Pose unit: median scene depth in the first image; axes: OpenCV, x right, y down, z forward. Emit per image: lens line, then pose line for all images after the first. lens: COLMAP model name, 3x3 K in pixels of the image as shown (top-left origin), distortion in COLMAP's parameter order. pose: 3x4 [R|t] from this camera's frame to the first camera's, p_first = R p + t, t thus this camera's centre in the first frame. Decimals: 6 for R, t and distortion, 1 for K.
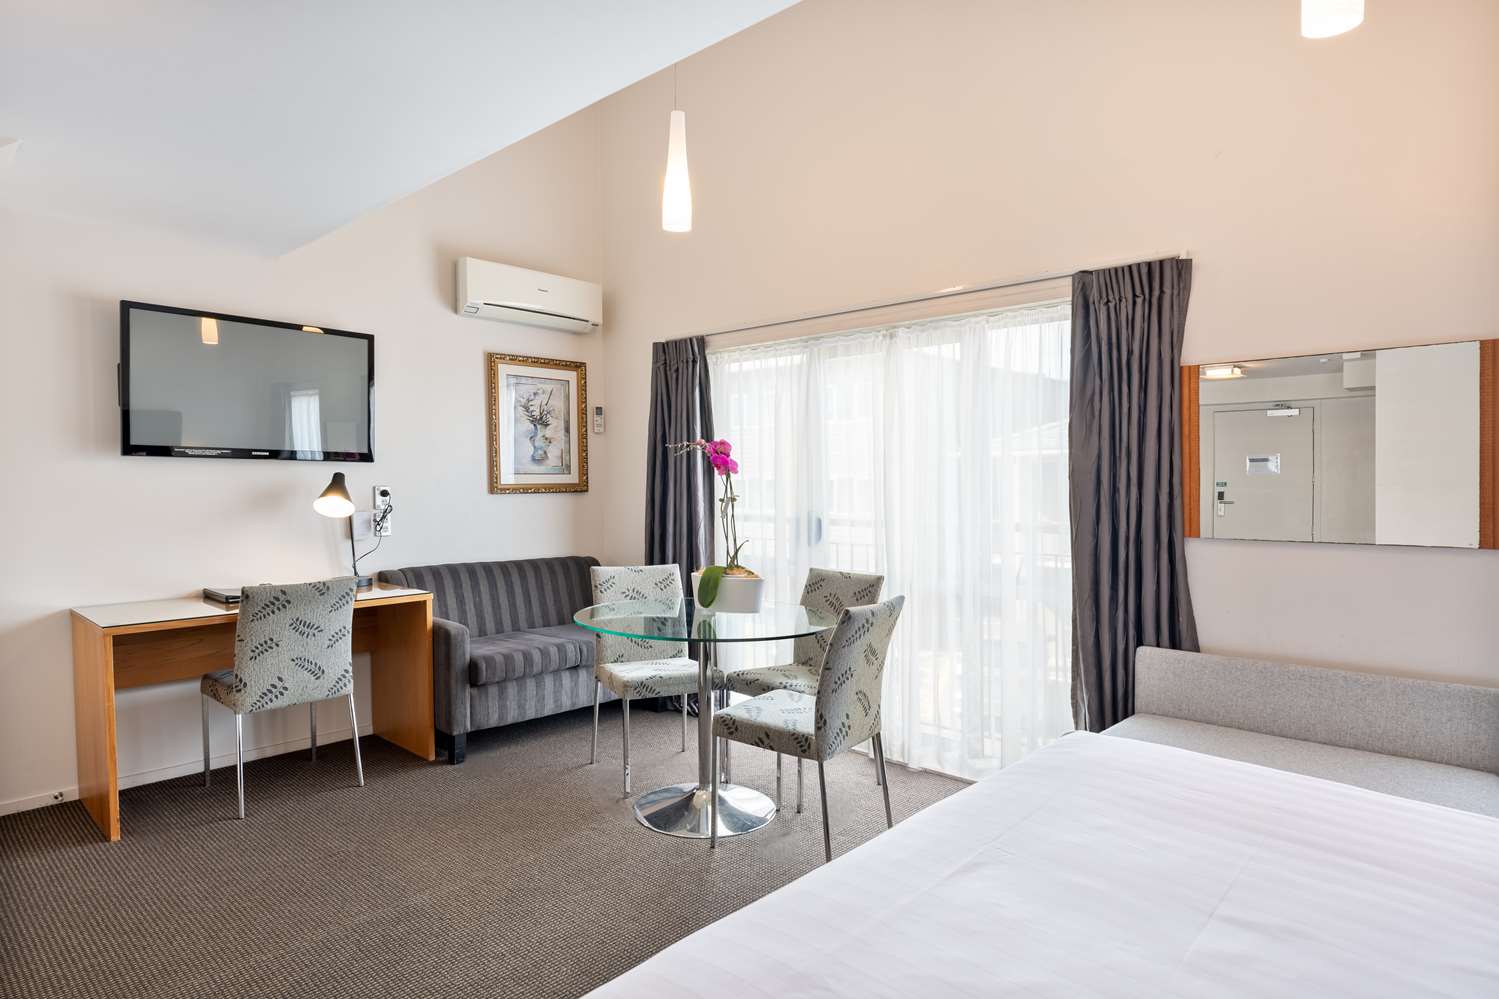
lens RADIAL K [[855.4, 0, 737.5], [0, 855.4, 503.2], [0, 0, 1]] dist [0.019549, -0.000790]
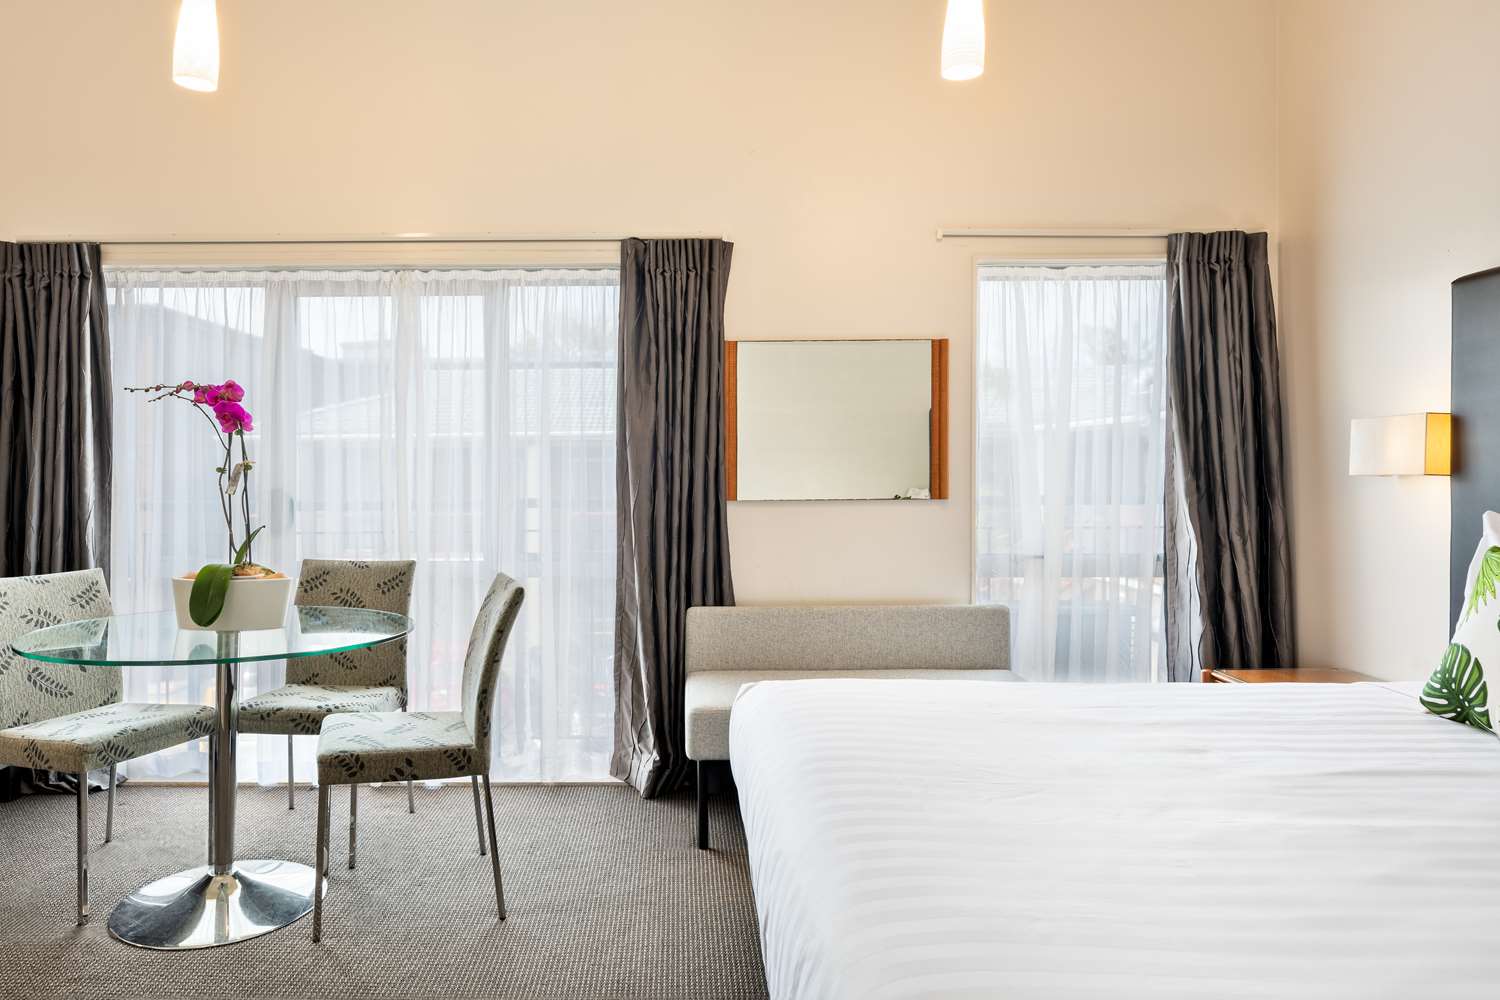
lens RADIAL K [[919.3, 0, 783.7], [0, 919.3, 458.9], [0, 0, 1]] dist [0.009413, 0.003059]
pose [[0.744483, -0.001835, 0.667639, -0.190453], [0.022159, 0.999513, -0.021962, 0.014729], [-0.667274, 0.031144, 0.744161, 0.098180]]
